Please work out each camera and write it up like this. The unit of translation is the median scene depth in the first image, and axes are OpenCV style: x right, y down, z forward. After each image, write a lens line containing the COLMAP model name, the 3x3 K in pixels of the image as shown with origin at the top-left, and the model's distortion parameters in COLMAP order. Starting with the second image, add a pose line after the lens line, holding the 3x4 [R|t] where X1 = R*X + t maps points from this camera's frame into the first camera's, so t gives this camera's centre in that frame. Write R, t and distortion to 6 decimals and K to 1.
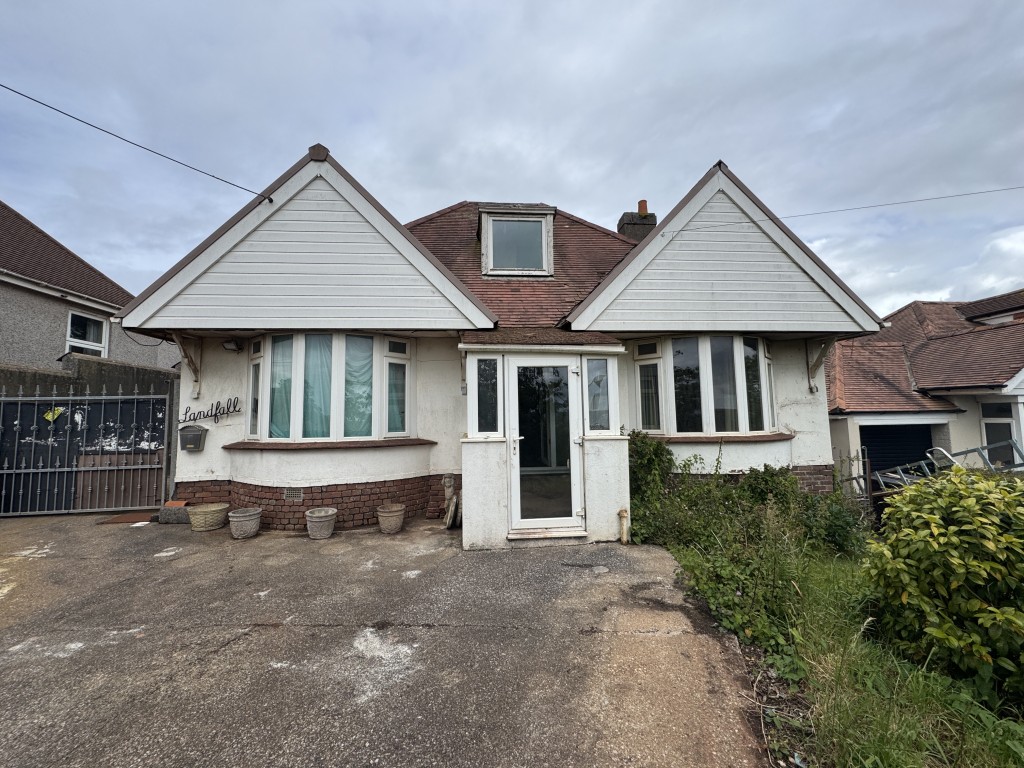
lens RADIAL K [[410.1, 0, 512.8], [0, 410.1, 383.9], [0, 0, 1]] dist [-0.006680, 0.000899]
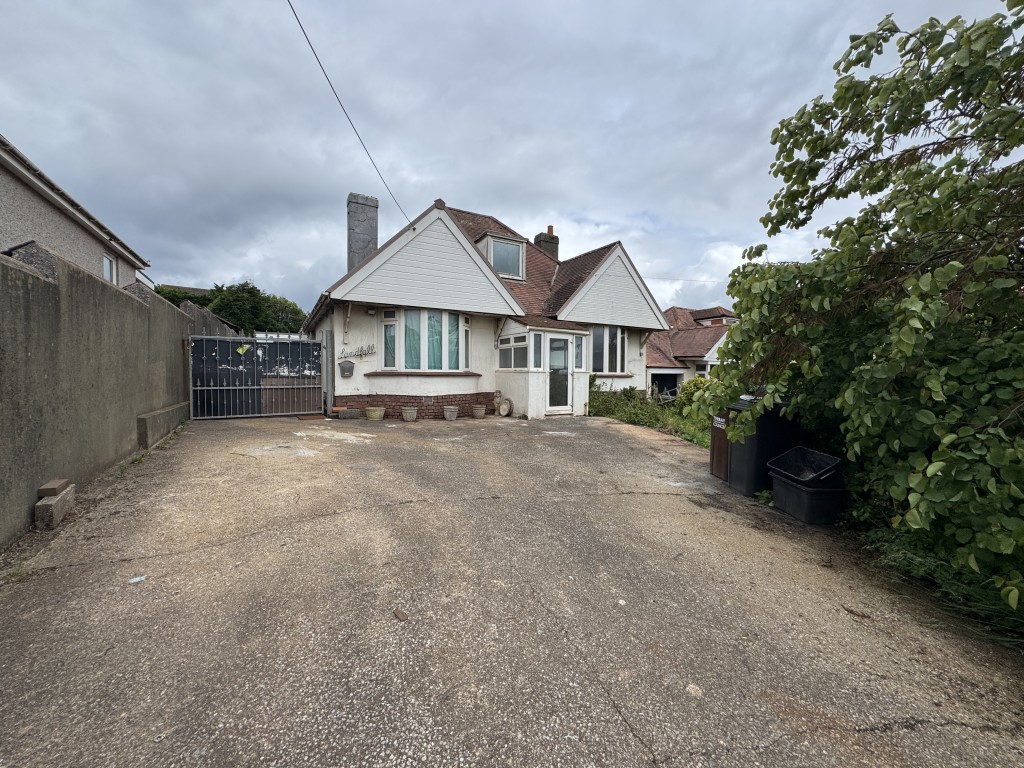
lens RADIAL K [[410.1, 0, 512.4], [0, 410.1, 386.2], [0, 0, 1]] dist [-0.006680, 0.000899]
pose [[0.901106, 0.008478, 0.433515, -0.886211], [-0.058038, 0.993170, 0.101216, 0.001990], [-0.429696, -0.116366, 0.895444, -0.712119]]
